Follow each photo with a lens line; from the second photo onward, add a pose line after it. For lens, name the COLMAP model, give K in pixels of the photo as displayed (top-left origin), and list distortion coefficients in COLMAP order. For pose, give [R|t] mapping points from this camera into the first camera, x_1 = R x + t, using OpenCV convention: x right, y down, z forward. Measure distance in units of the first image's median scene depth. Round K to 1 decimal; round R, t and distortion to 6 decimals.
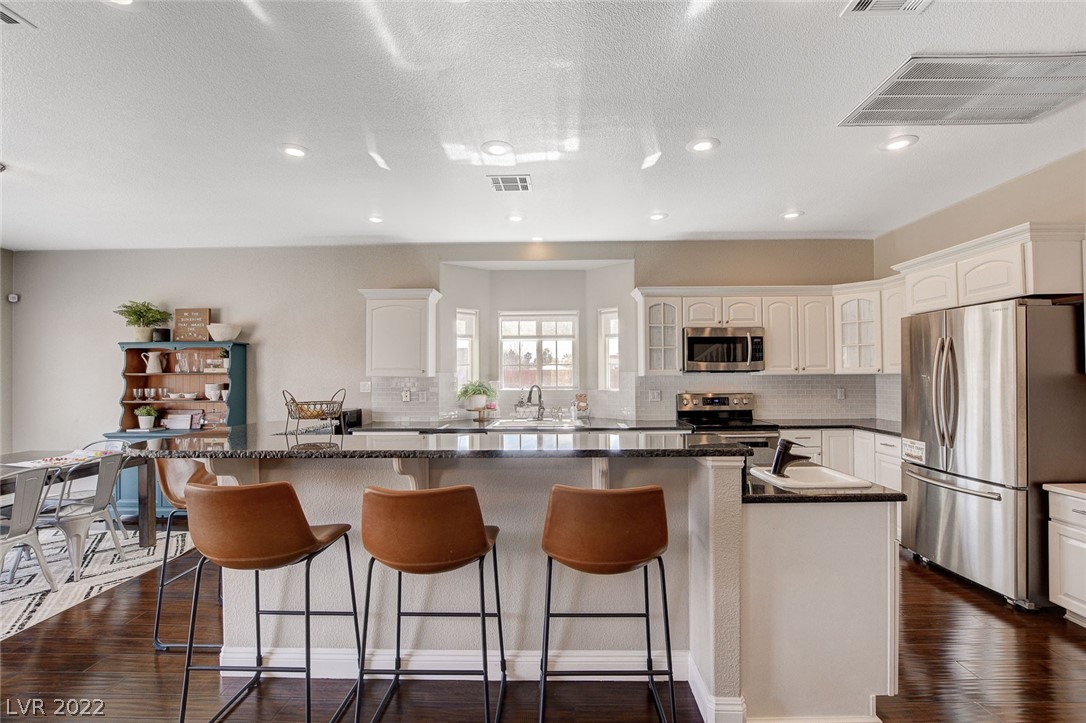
lens RADIAL K [[472.5, 0, 545.7], [0, 472.5, 372.5], [0, 0, 1]] dist [-0.014996, 0.000545]
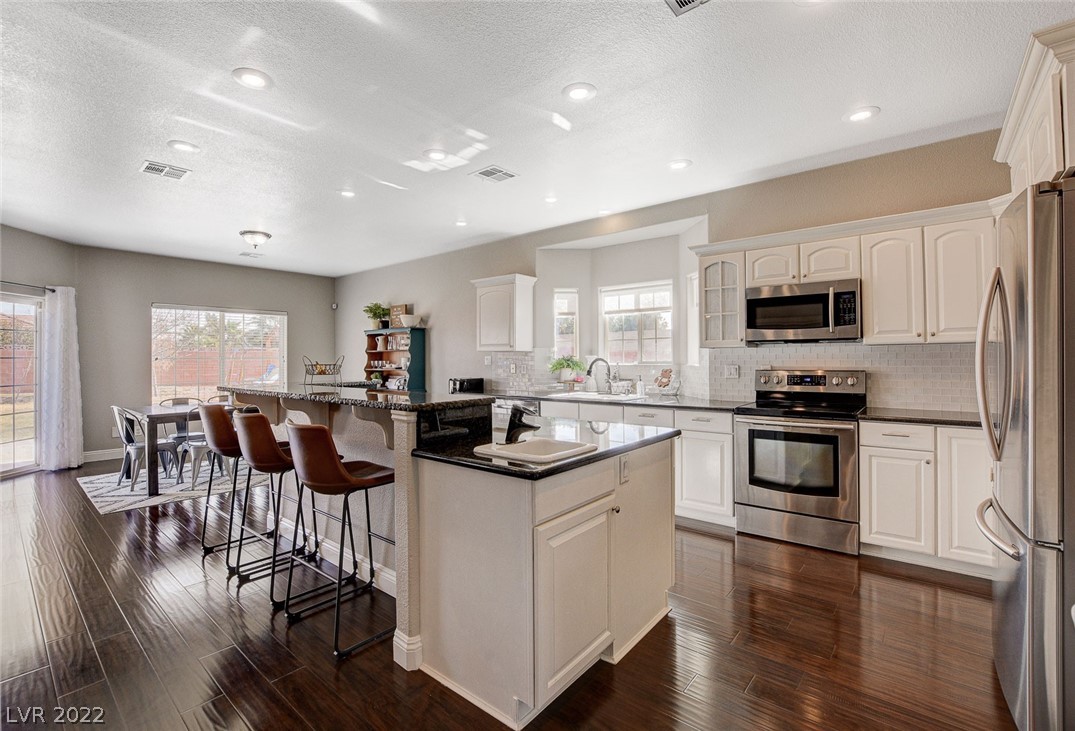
lens RADIAL K [[470.2, 0, 535.4], [0, 470.2, 351.9], [0, 0, 1]] dist [-0.024294, 0.000086]
pose [[0.785871, -0.007104, -0.618350, 0.479692], [0.003697, 0.999970, -0.006790, 0.018339], [0.618380, 0.003050, 0.785873, 0.132174]]
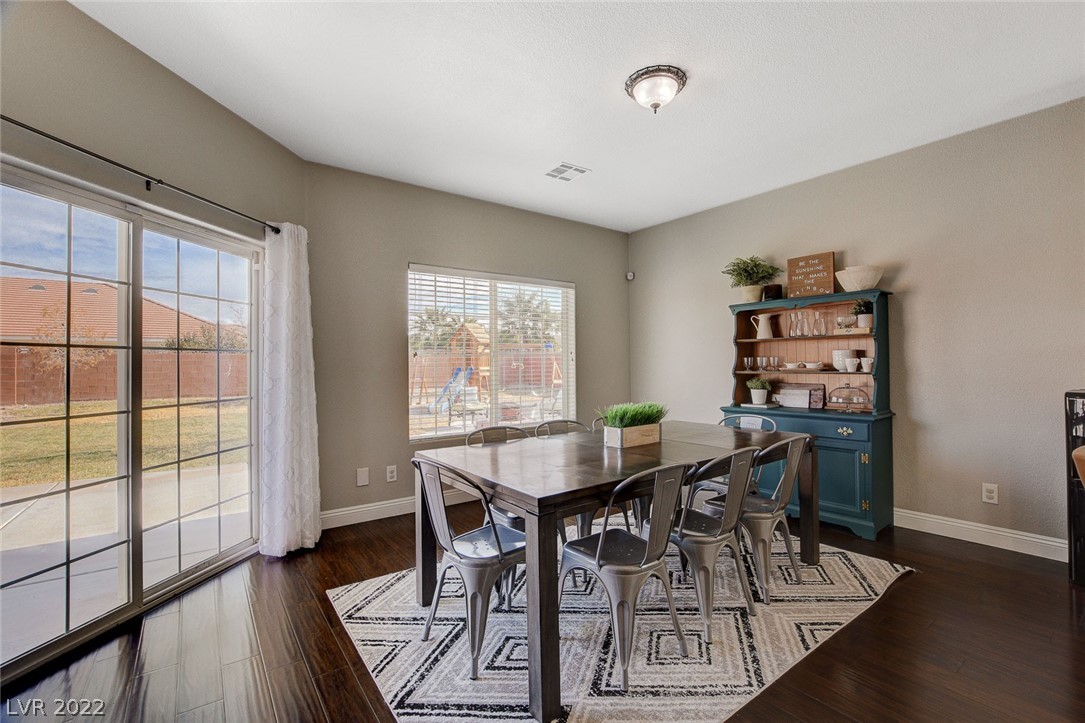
lens RADIAL K [[470.2, 0, 554.5], [0, 470.2, 356.4], [0, 0, 1]] dist [-0.014360, 0.000038]
pose [[0.630285, -0.011097, -0.776285, -0.426753], [0.007759, 0.999938, -0.007995, 0.037059], [0.776325, -0.000984, 0.630332, 0.174597]]
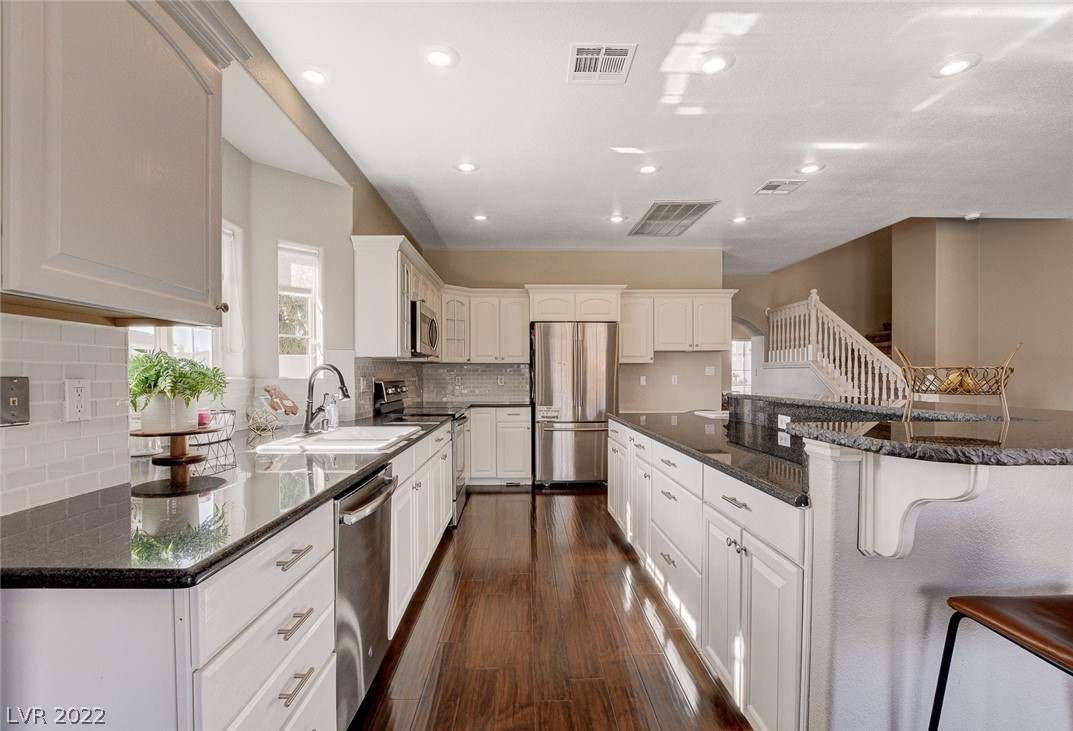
lens RADIAL K [[492.0, 0, 535.7], [0, 492.0, 384.8], [0, 0, 1]] dist [0.000012, -0.000012]
pose [[-0.052201, -0.009561, 0.998591, -0.545519], [-0.005255, 0.999943, 0.009300, 0.042566], [-0.998623, -0.004762, -0.052249, 0.786911]]
